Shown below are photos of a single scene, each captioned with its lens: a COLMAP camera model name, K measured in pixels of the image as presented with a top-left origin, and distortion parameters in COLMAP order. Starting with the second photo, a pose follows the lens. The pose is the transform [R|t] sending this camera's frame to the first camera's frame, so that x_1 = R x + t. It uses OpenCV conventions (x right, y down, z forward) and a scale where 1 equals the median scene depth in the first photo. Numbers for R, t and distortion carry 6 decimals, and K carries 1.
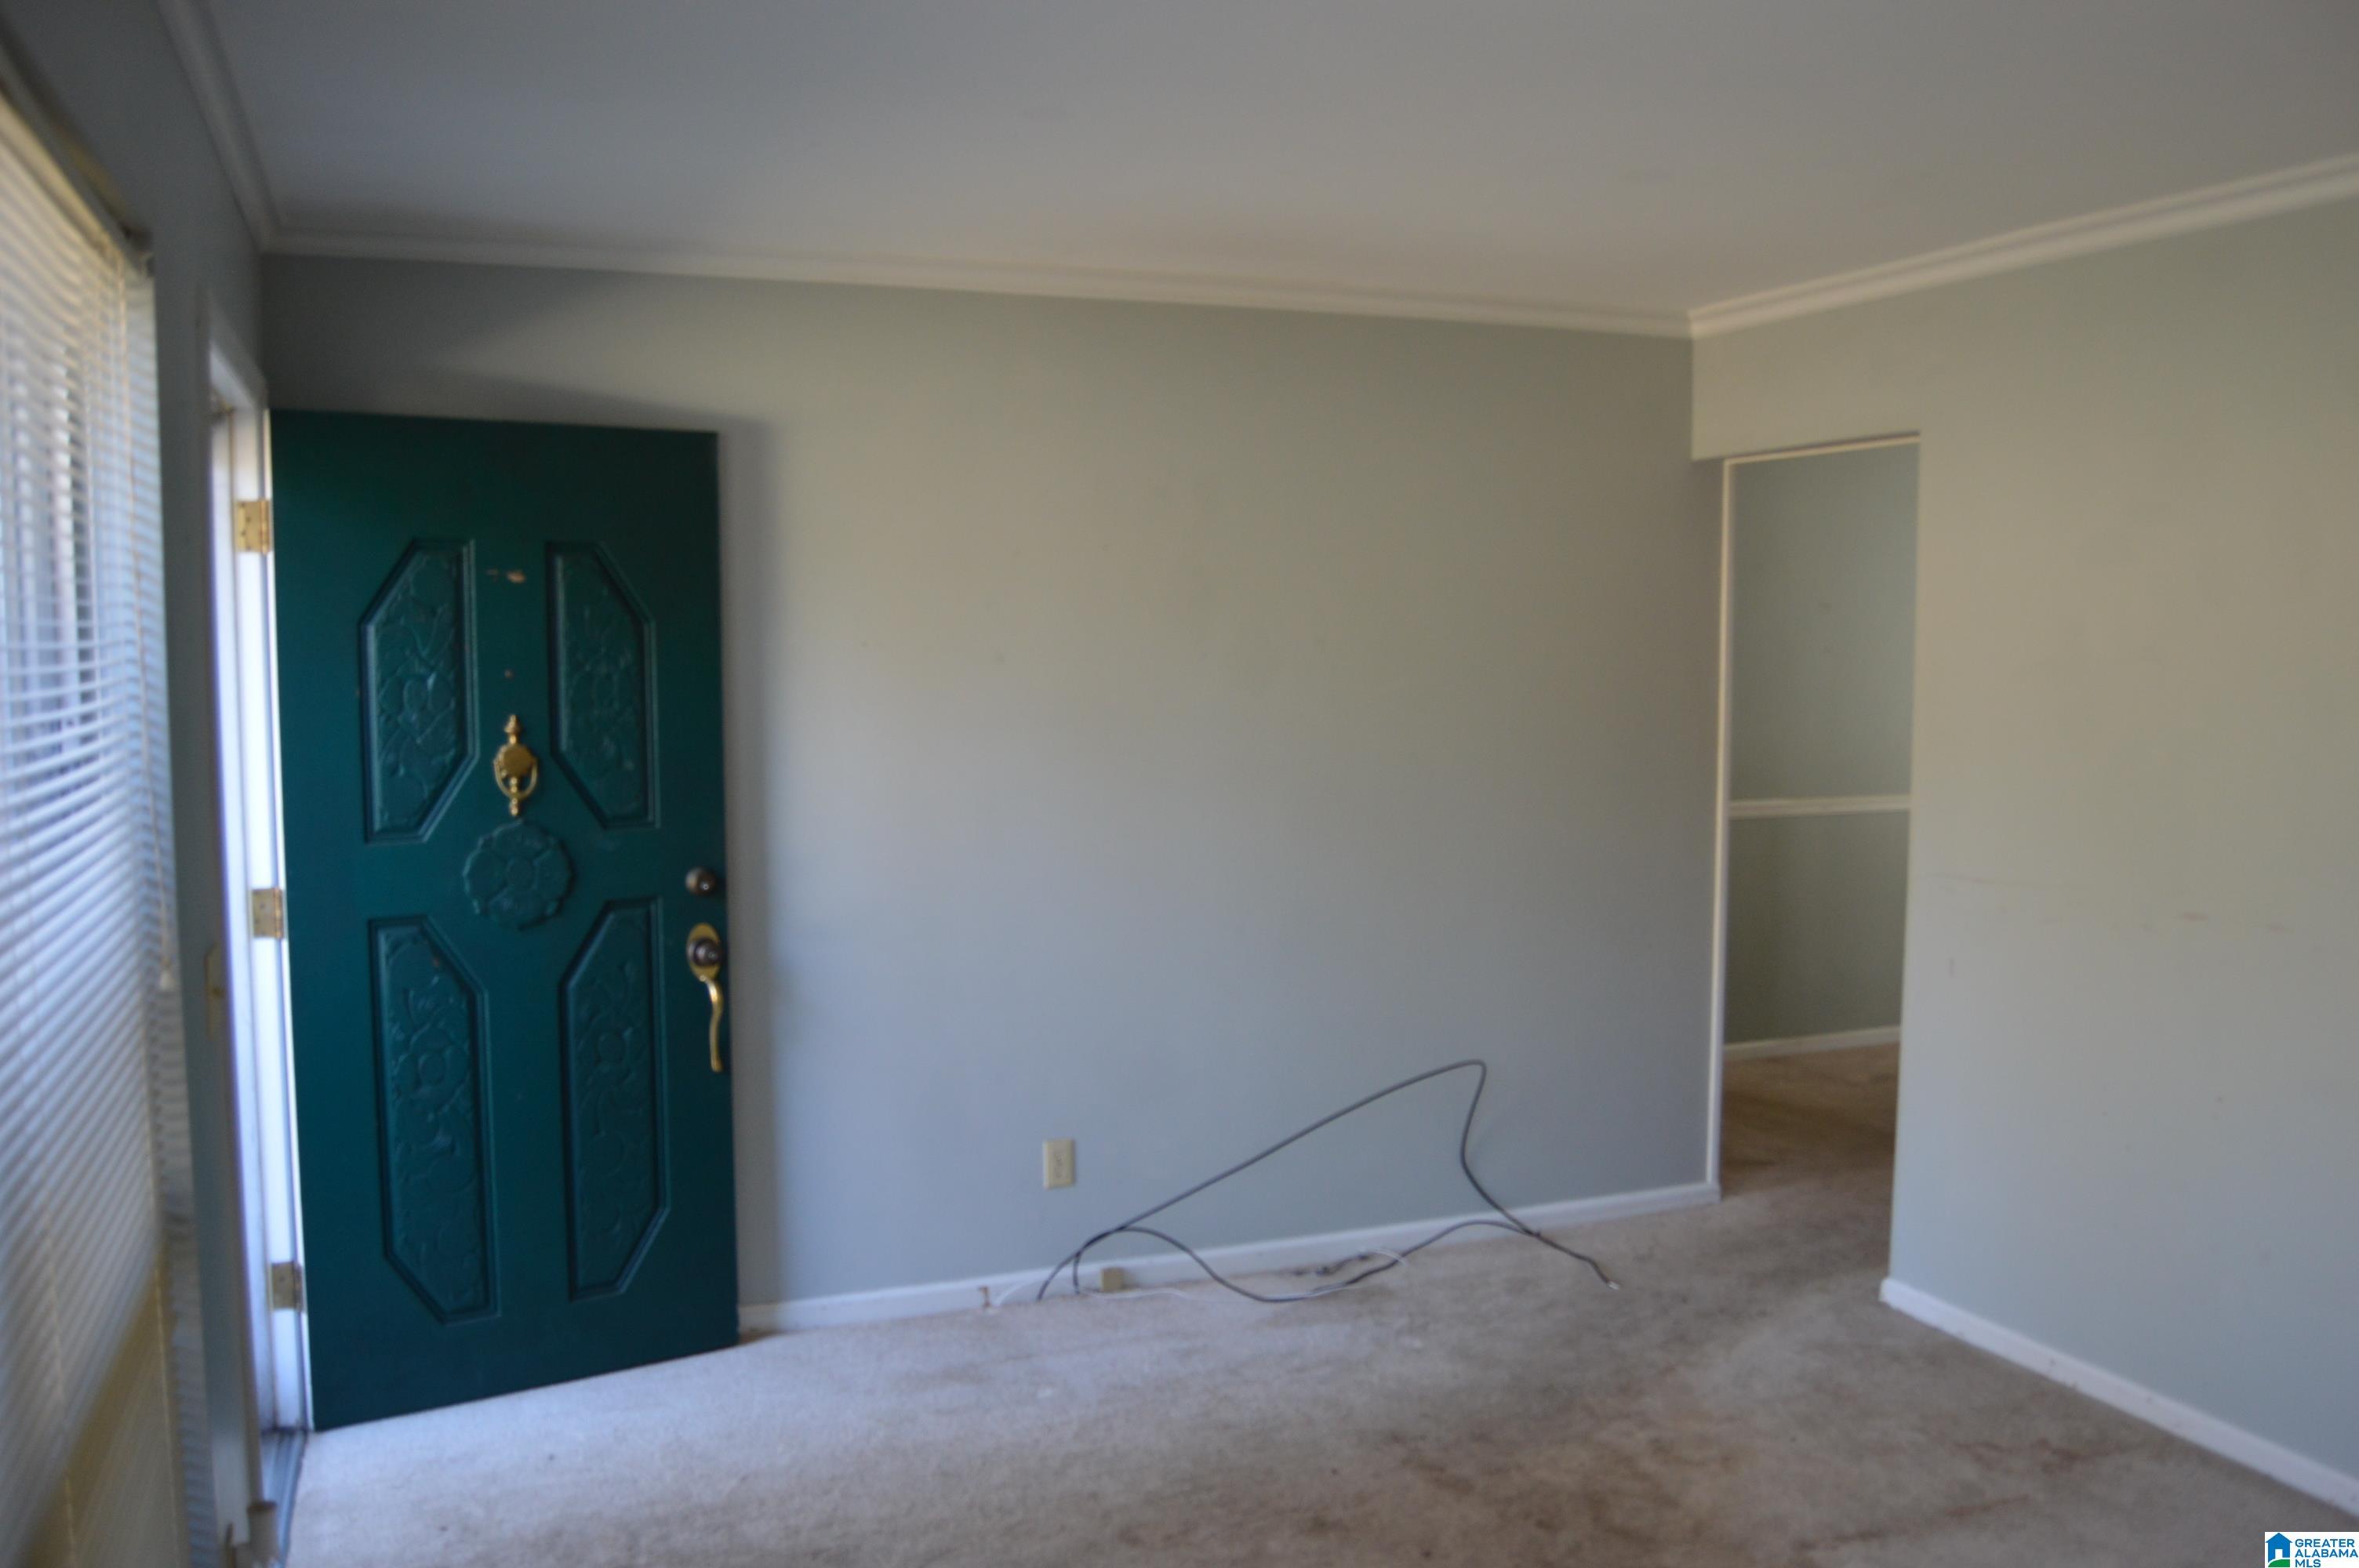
lens RADIAL K [[1911.5, 0, 1181.6], [0, 1911.5, 791.0], [0, 0, 1]] dist [-0.006230, -0.005459]
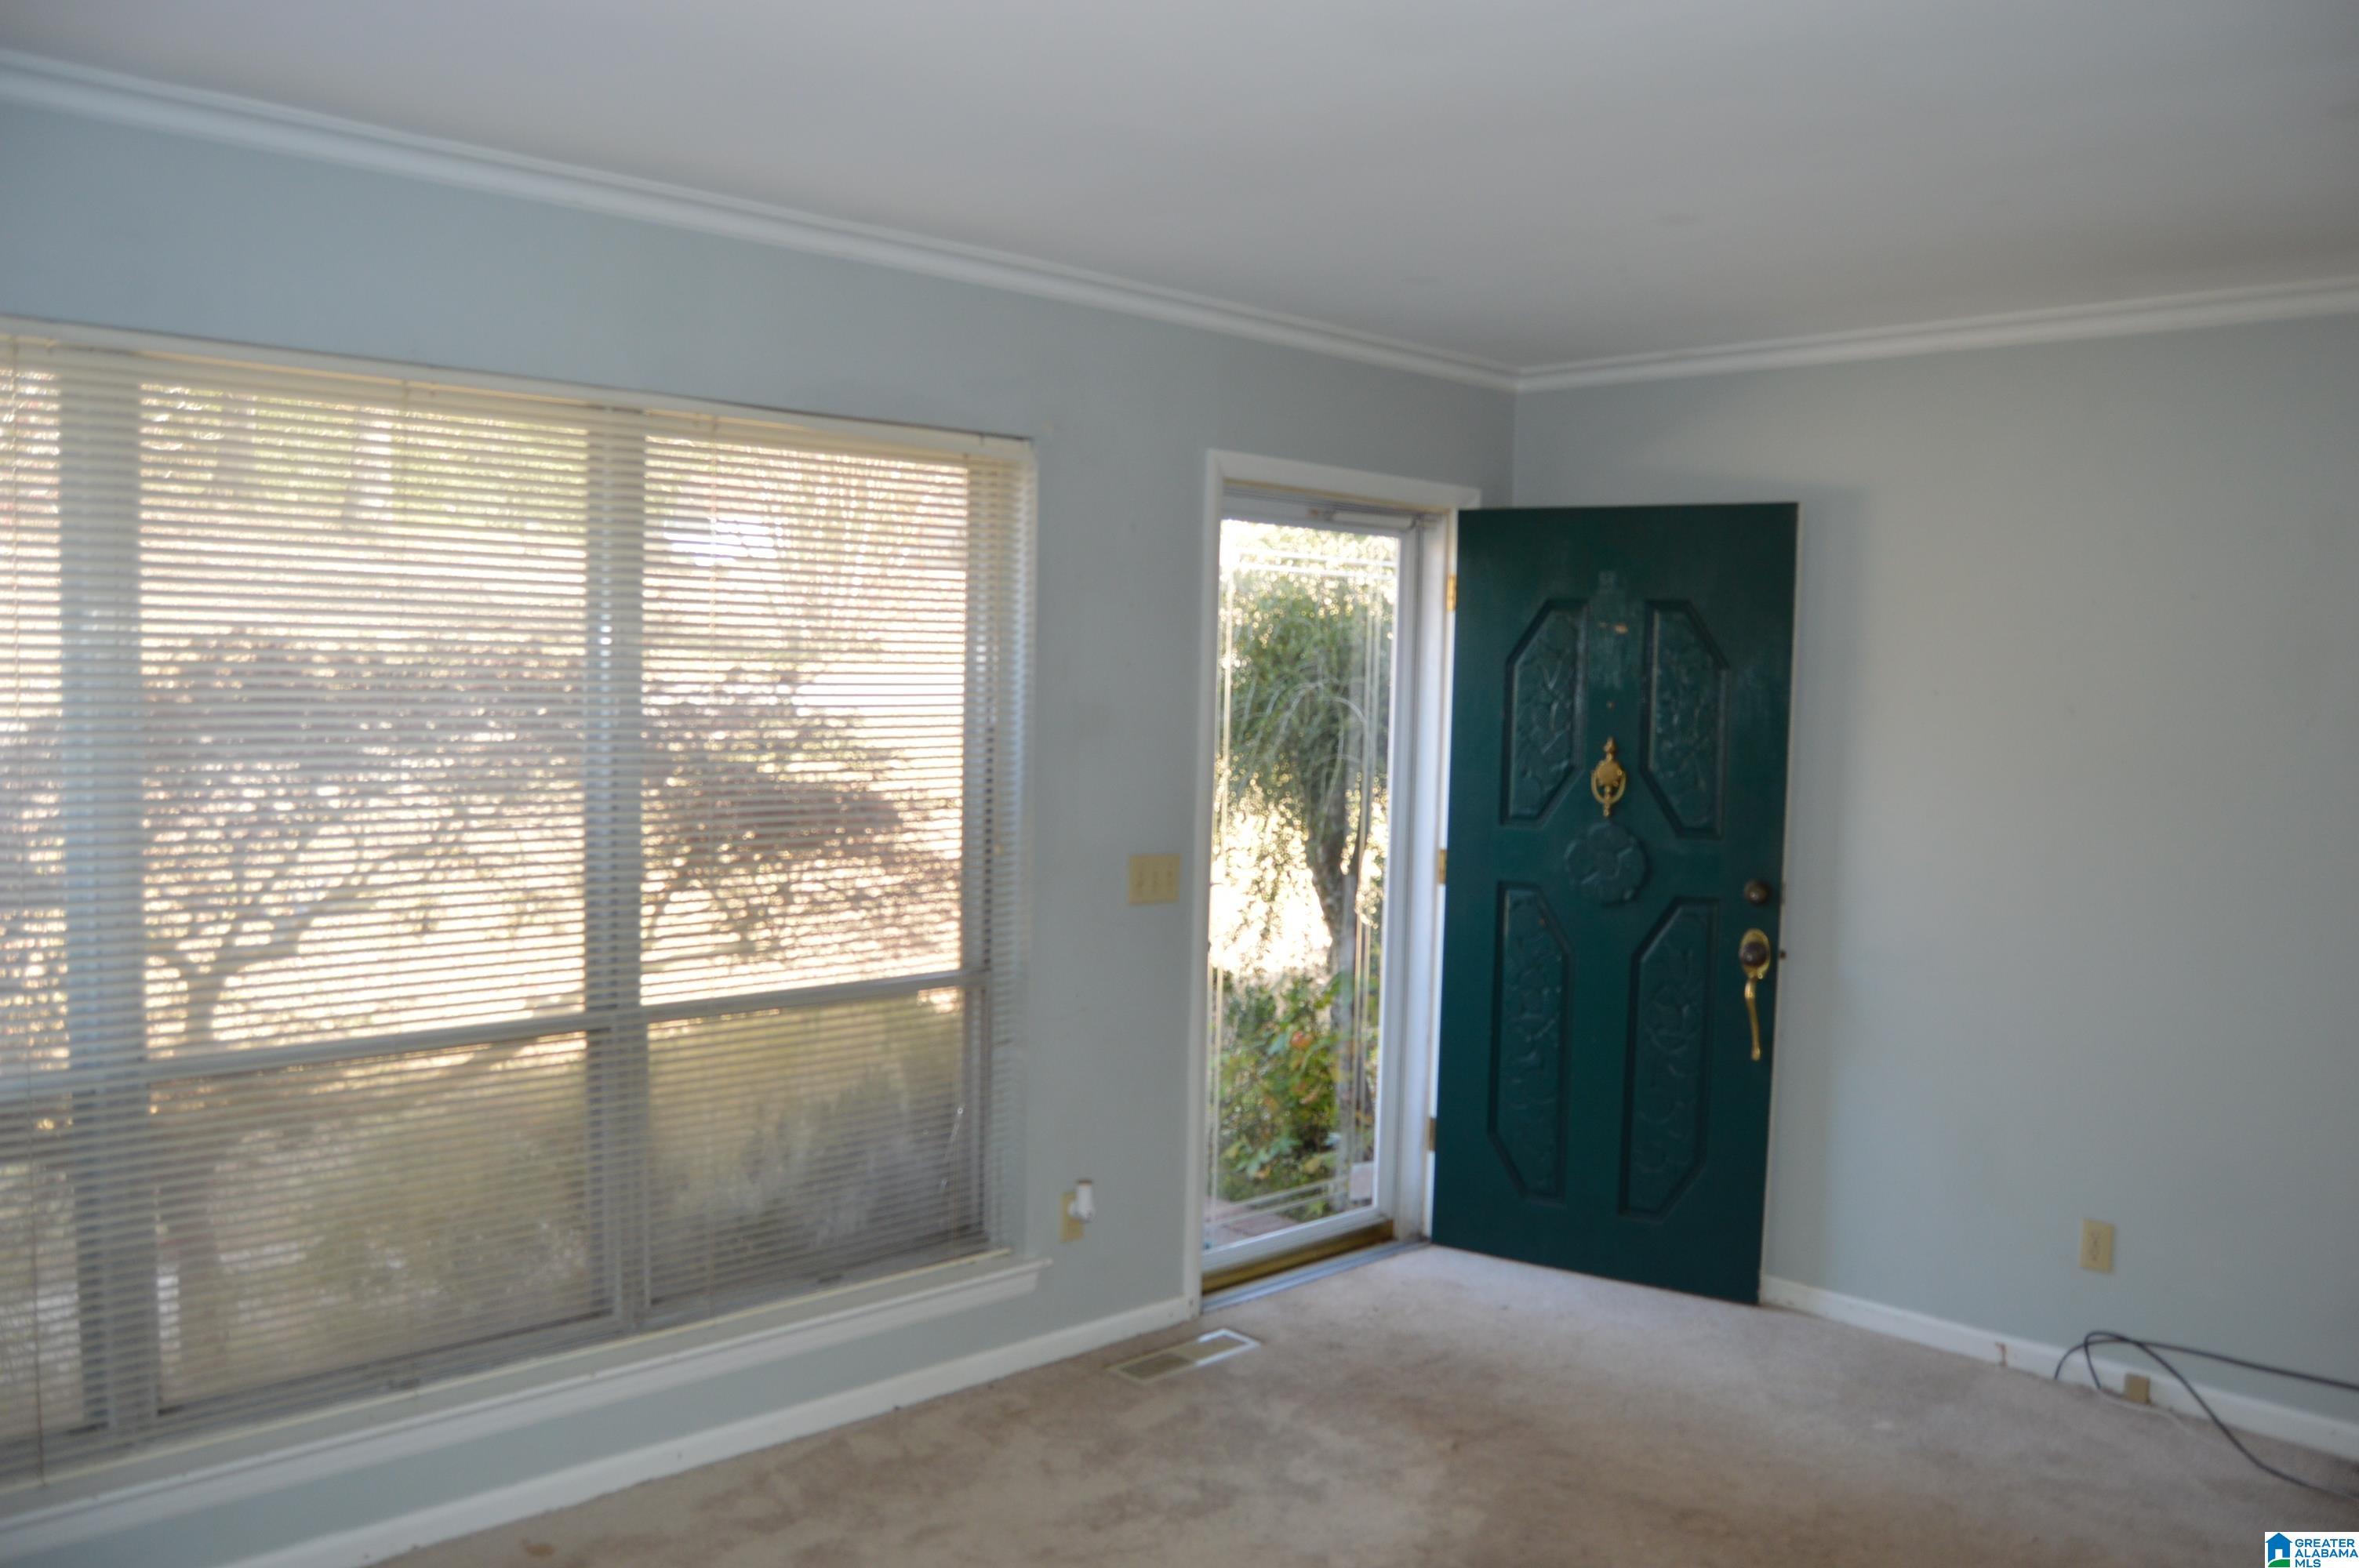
lens RADIAL K [[1777.0, 0, 1181.6], [0, 1777.0, 779.5], [0, 0, 1]] dist [-0.001938, -0.013999]
pose [[0.454085, 0.068826, -0.888296, 0.566797], [-0.095797, 0.995003, 0.028123, -0.017939], [0.885793, 0.072326, 0.458410, 0.209850]]
